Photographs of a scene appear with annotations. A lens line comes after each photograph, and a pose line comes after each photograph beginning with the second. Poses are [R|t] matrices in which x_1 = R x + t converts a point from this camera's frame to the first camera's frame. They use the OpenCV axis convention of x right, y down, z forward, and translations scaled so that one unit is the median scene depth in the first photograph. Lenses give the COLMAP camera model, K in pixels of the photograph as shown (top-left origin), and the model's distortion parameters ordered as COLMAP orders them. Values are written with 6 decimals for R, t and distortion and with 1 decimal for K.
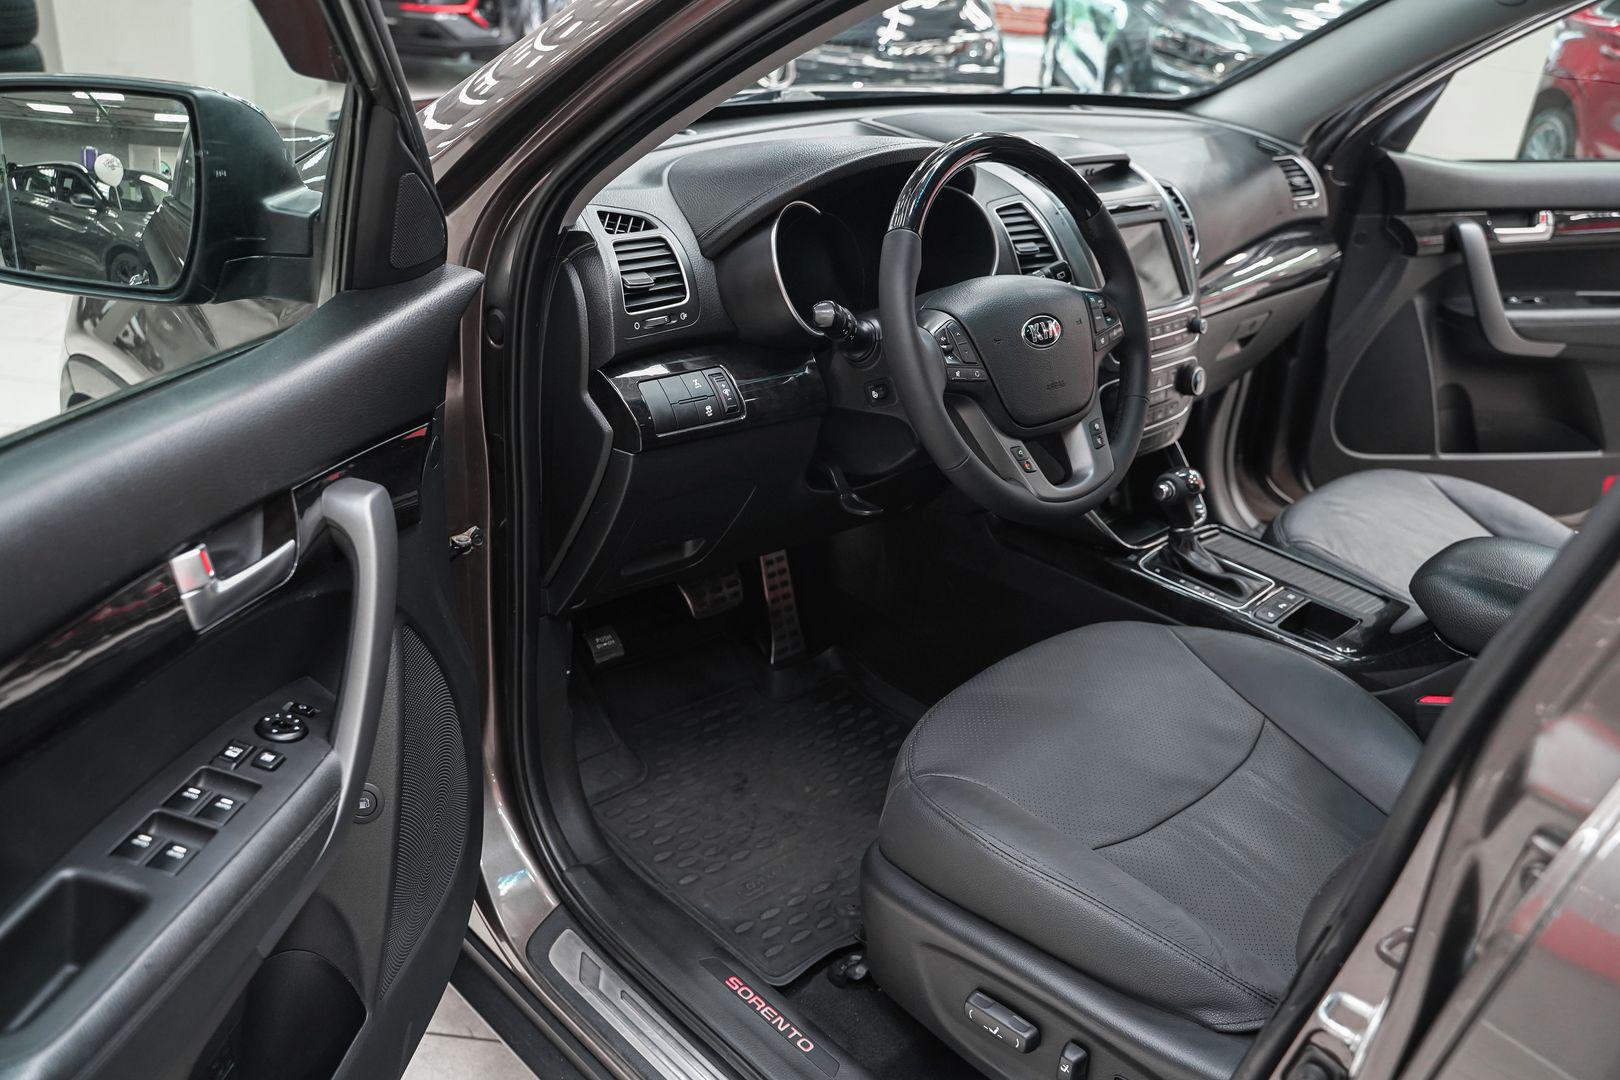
lens RADIAL K [[1299.6, 0, 810.0], [0, 1299.6, 540.0], [0, 0, 1]] dist [-0.116569, 0.086271]
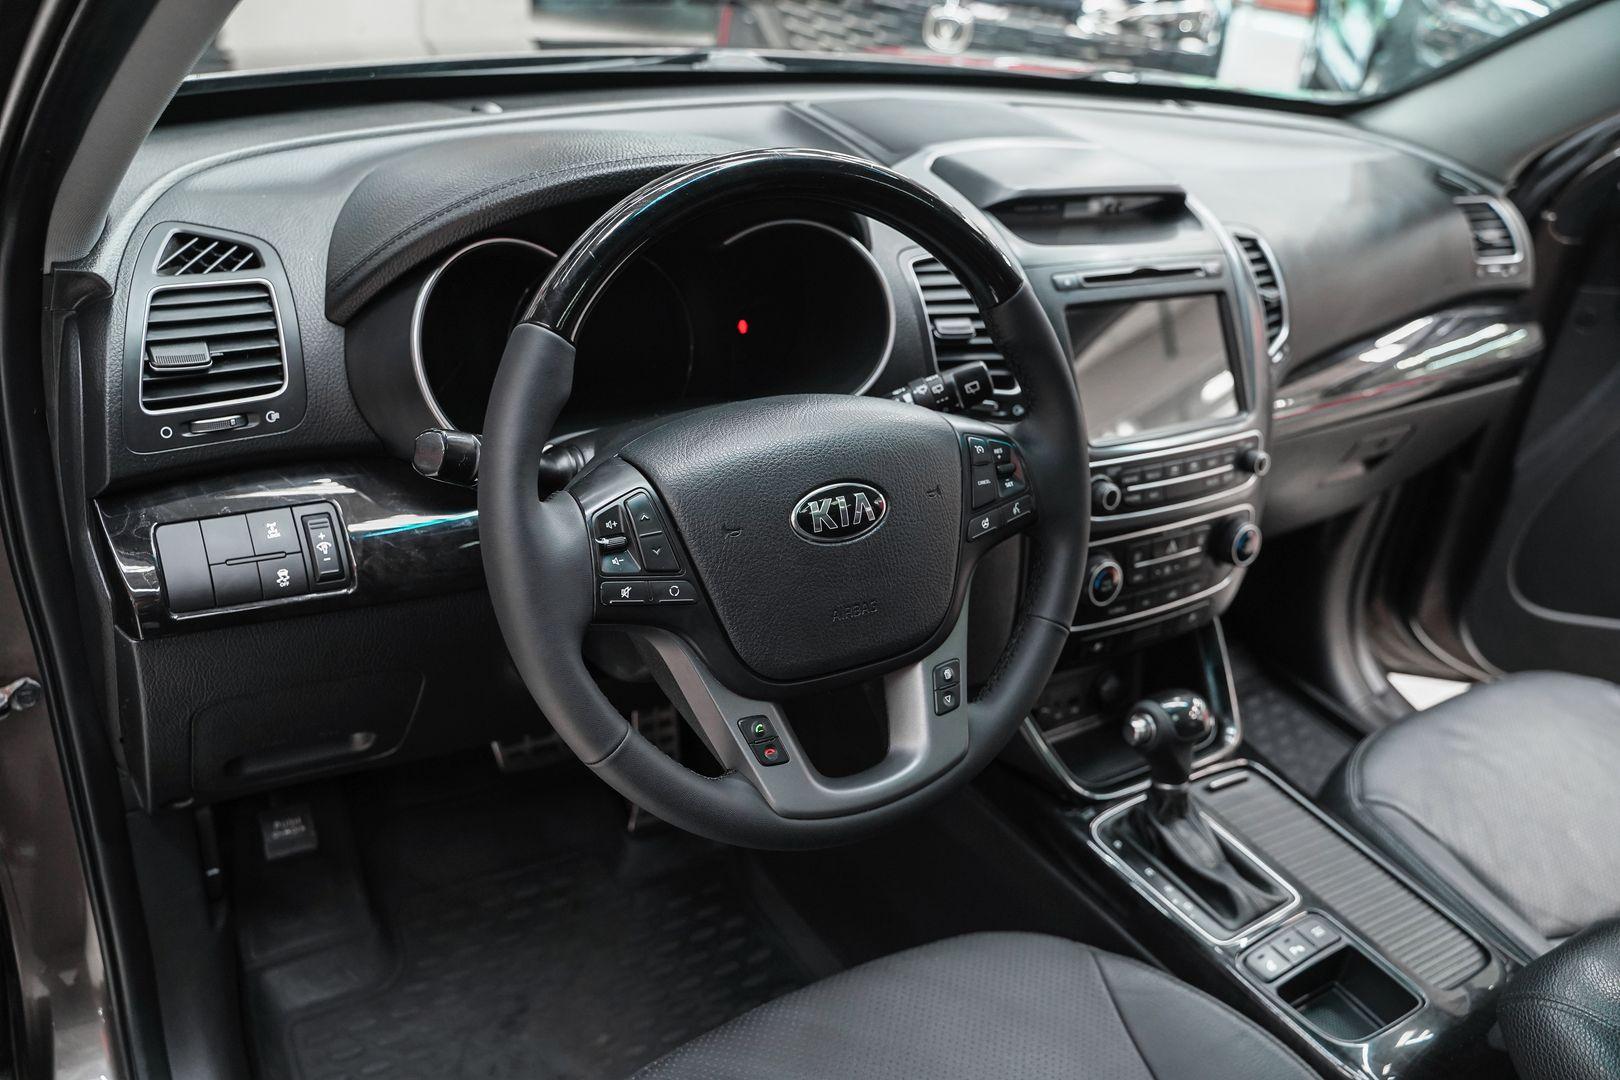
lens RADIAL K [[1299.6, 0, 810.0], [0, 1299.6, 540.0], [0, 0, 1]] dist [-0.116569, 0.086271]
pose [[0.979203, 0.126106, -0.158927, 0.199865], [-0.121379, 0.991834, 0.039150, -0.131774], [0.162567, -0.019046, 0.986514, 0.342834]]
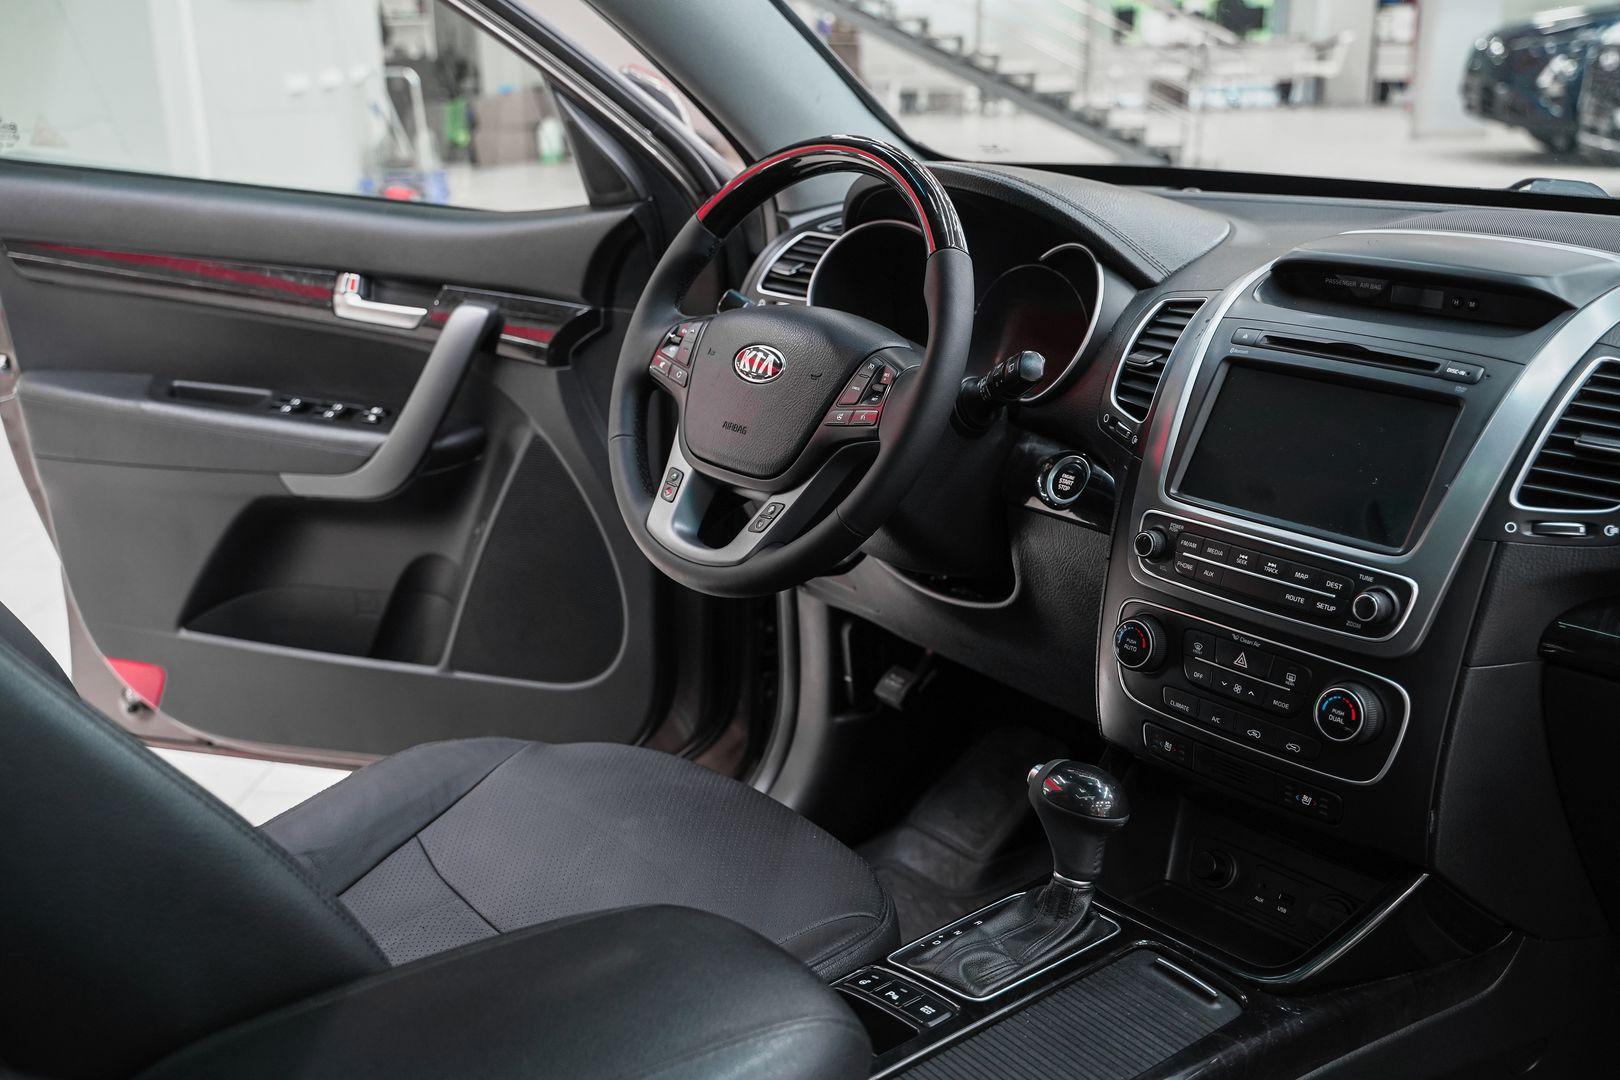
lens RADIAL K [[1692.7, 0, 810.0], [0, 1692.7, 540.0], [0, 0, 1]] dist [-0.068859, 0.153773]
pose [[-0.074986, 0.217704, -0.973130, 0.969643], [-0.436399, 0.870300, 0.228327, -0.251485], [0.896623, 0.441794, 0.029745, 0.811022]]
